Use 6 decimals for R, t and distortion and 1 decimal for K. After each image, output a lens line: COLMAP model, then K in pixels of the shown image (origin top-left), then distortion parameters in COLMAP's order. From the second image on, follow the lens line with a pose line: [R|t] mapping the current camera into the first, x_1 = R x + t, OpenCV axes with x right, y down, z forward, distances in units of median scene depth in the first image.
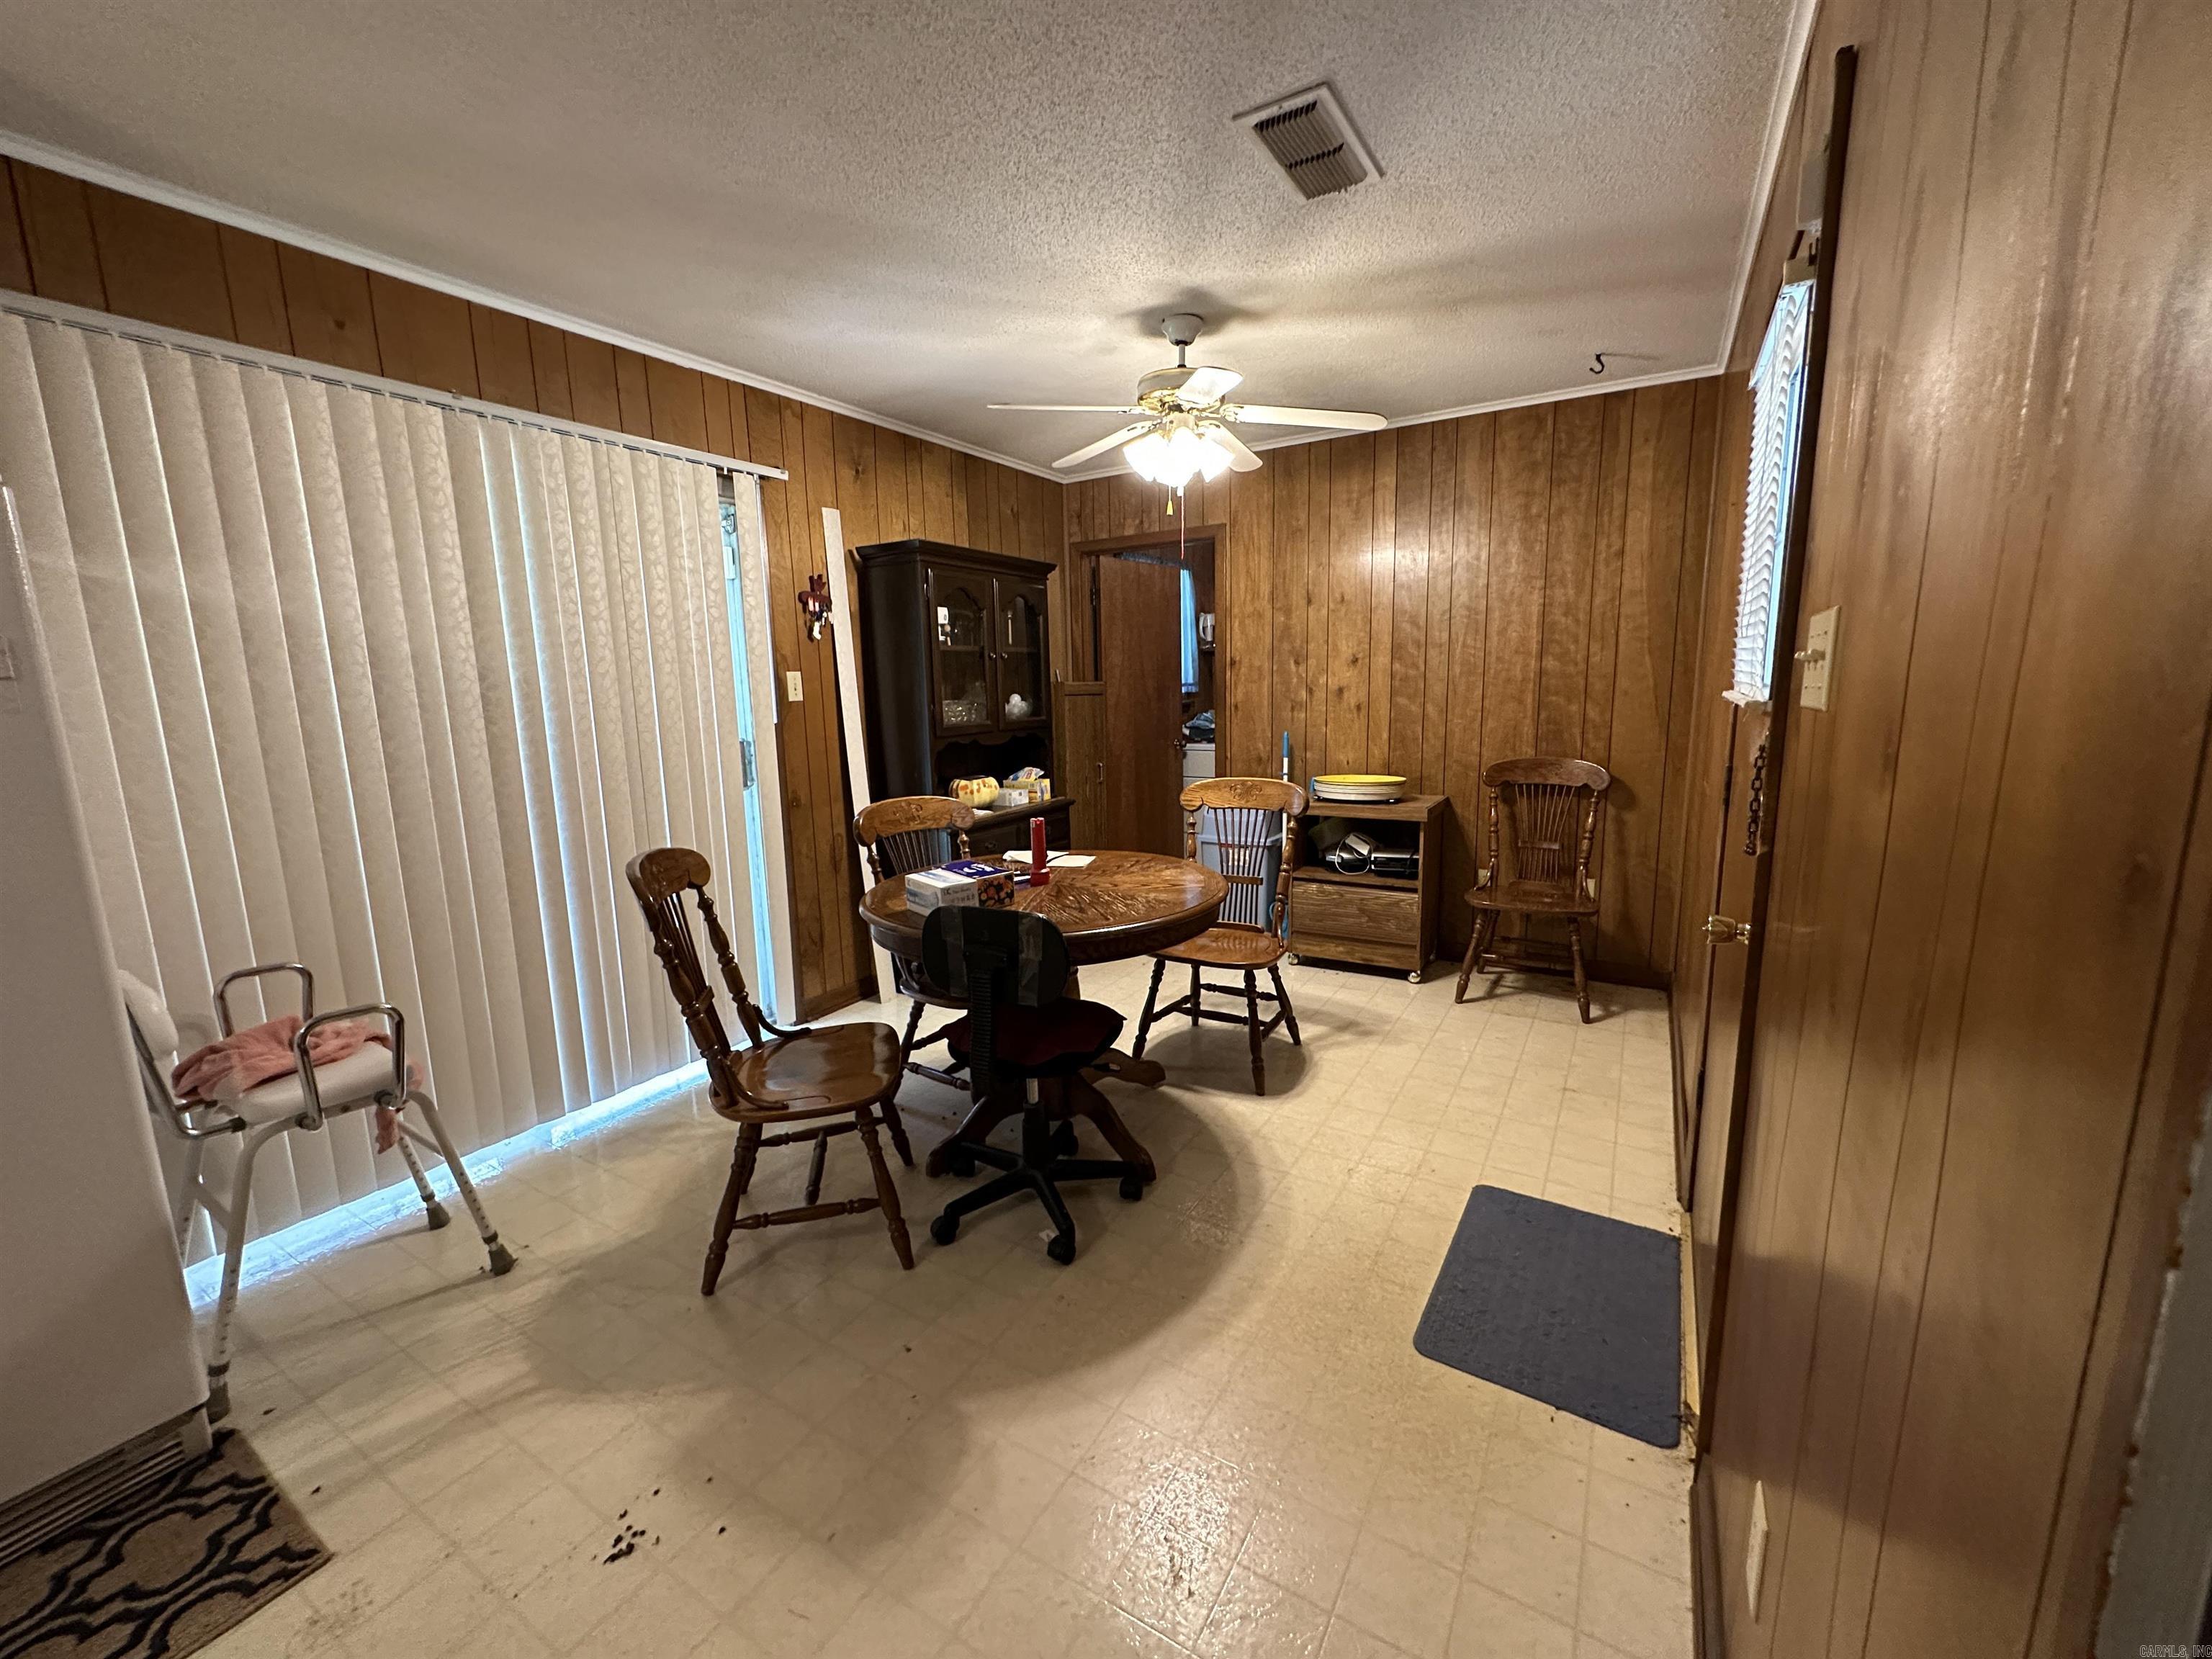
lens RADIAL K [[885.8, 0, 1104.5], [0, 885.8, 826.8], [0, 0, 1]] dist [0.001329, 0.000177]
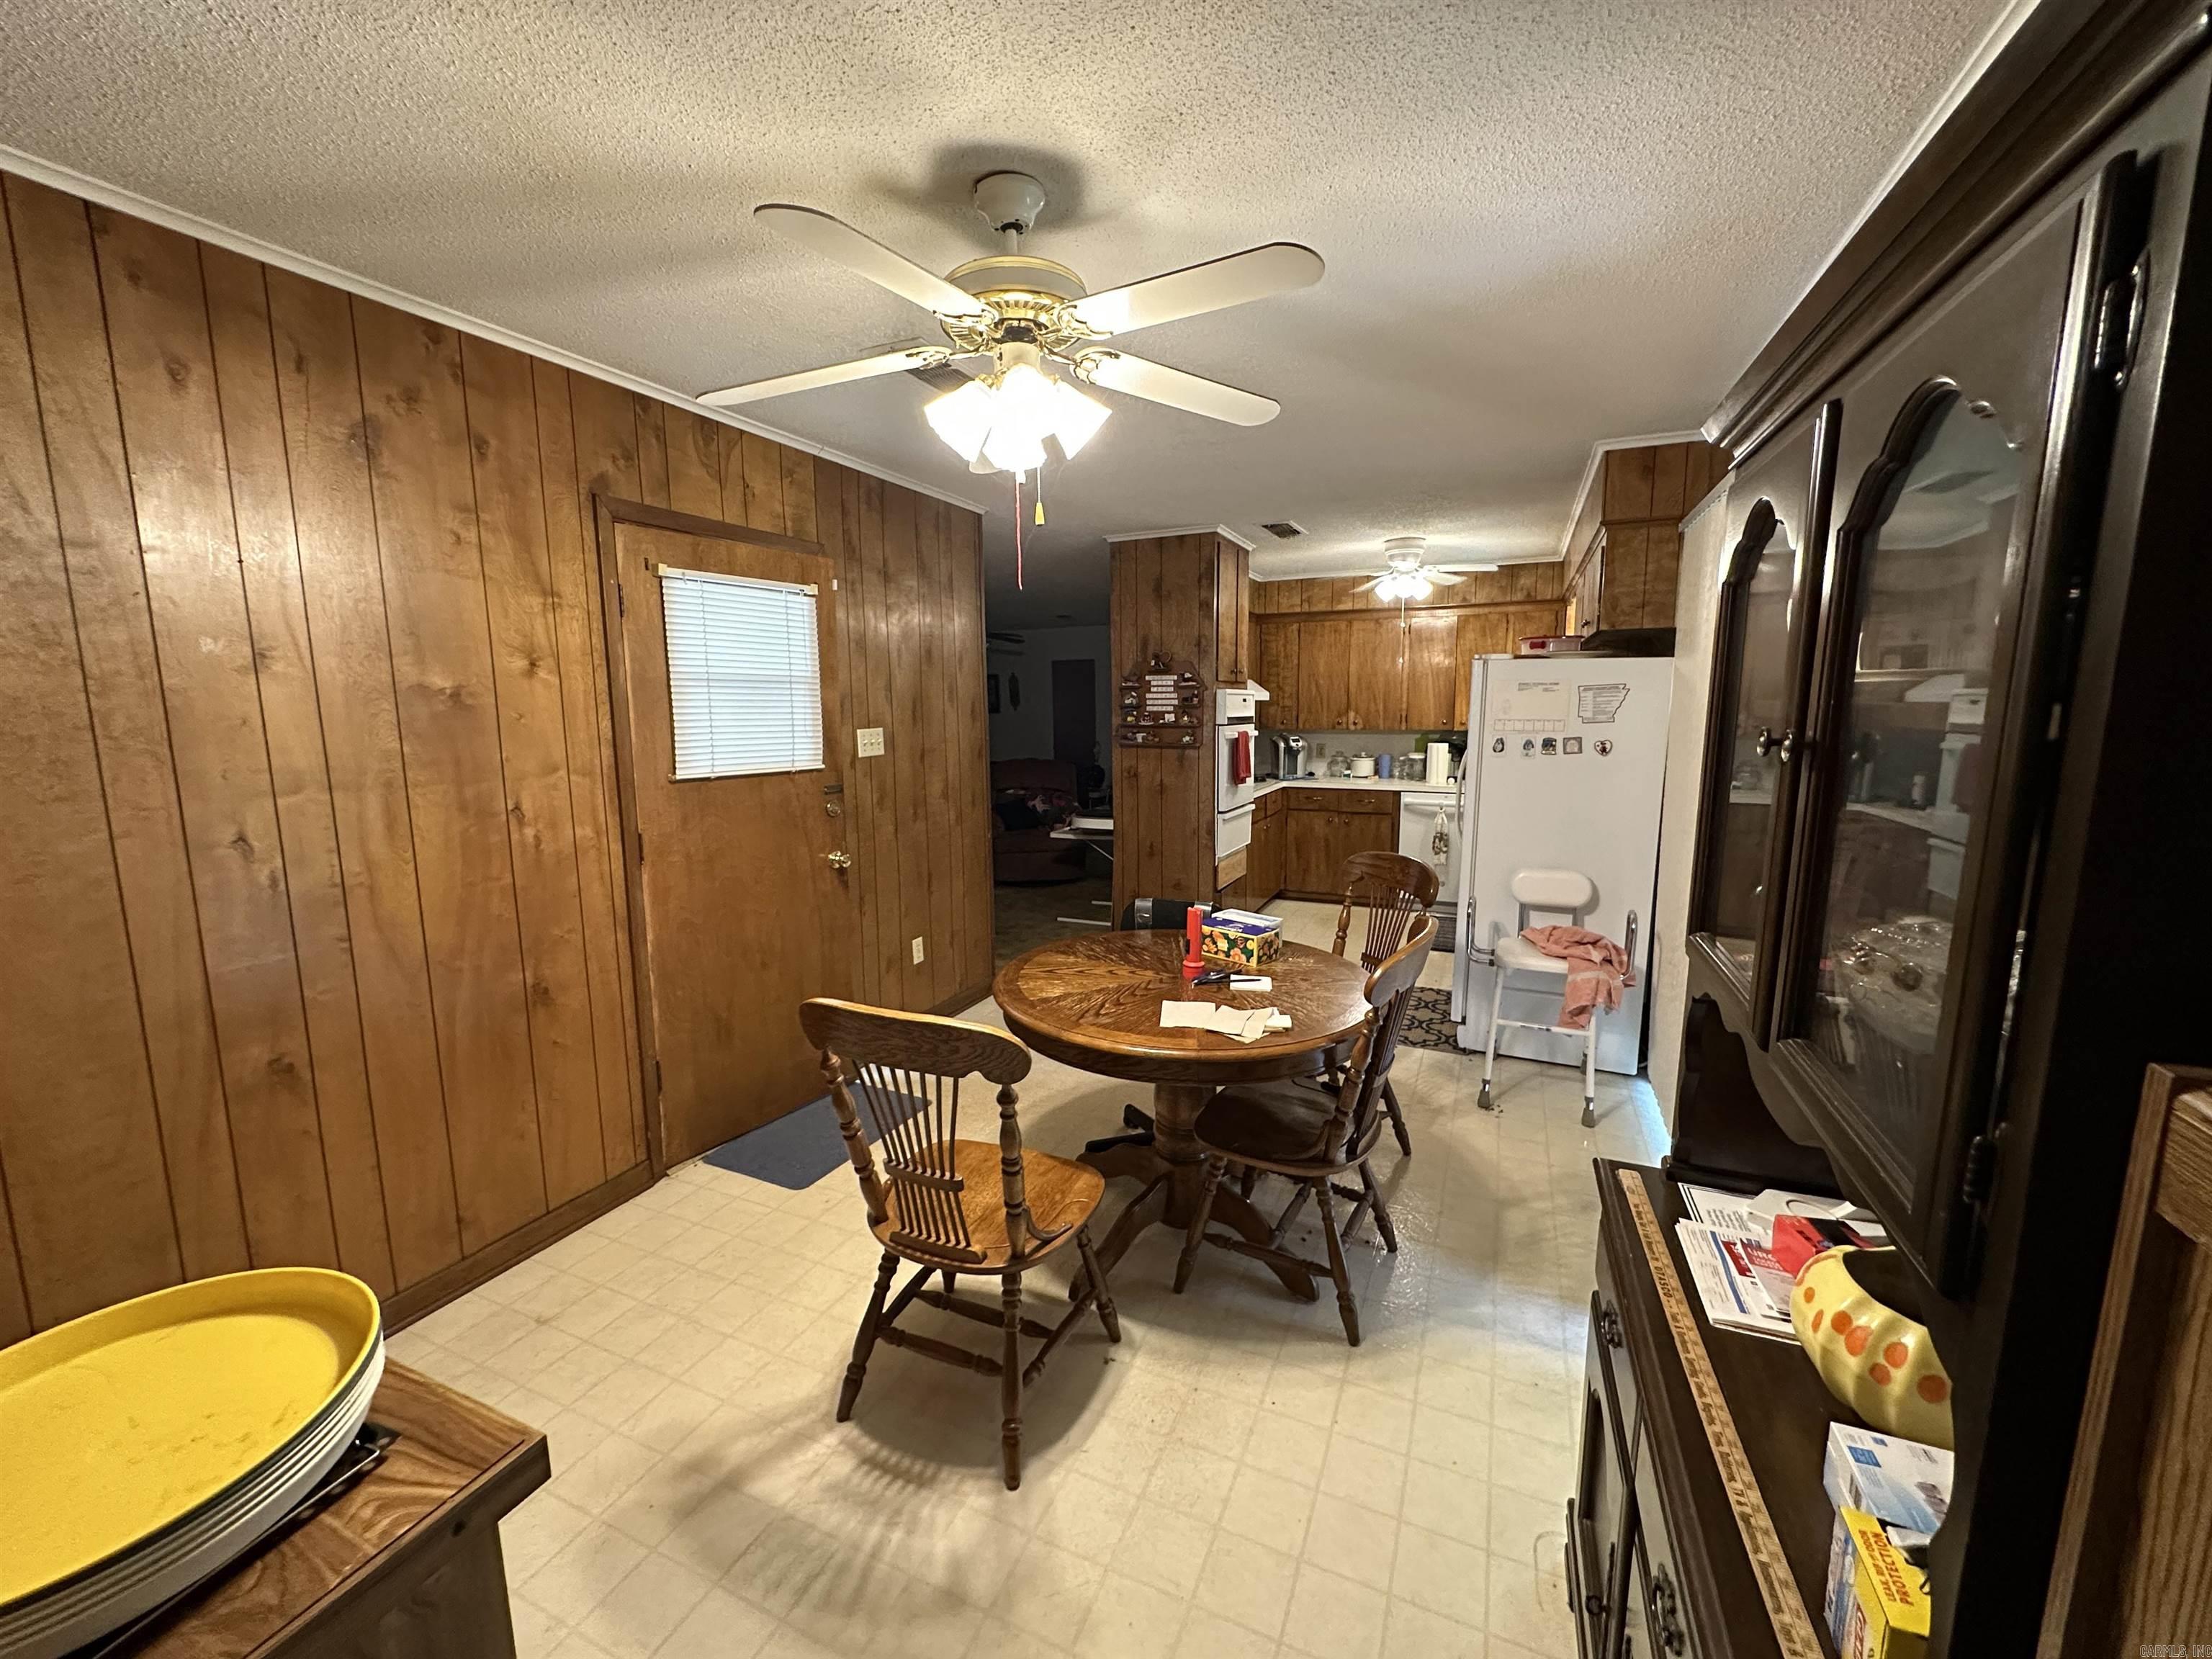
lens RADIAL K [[885.8, 0, 1104.5], [0, 885.8, 826.8], [0, 0, 1]] dist [0.001329, 0.000177]
pose [[-0.991427, 0.051385, -0.120135, 0.119842], [0.012742, 0.953065, 0.302499, -0.352704], [0.130041, 0.298375, -0.945548, 1.749167]]
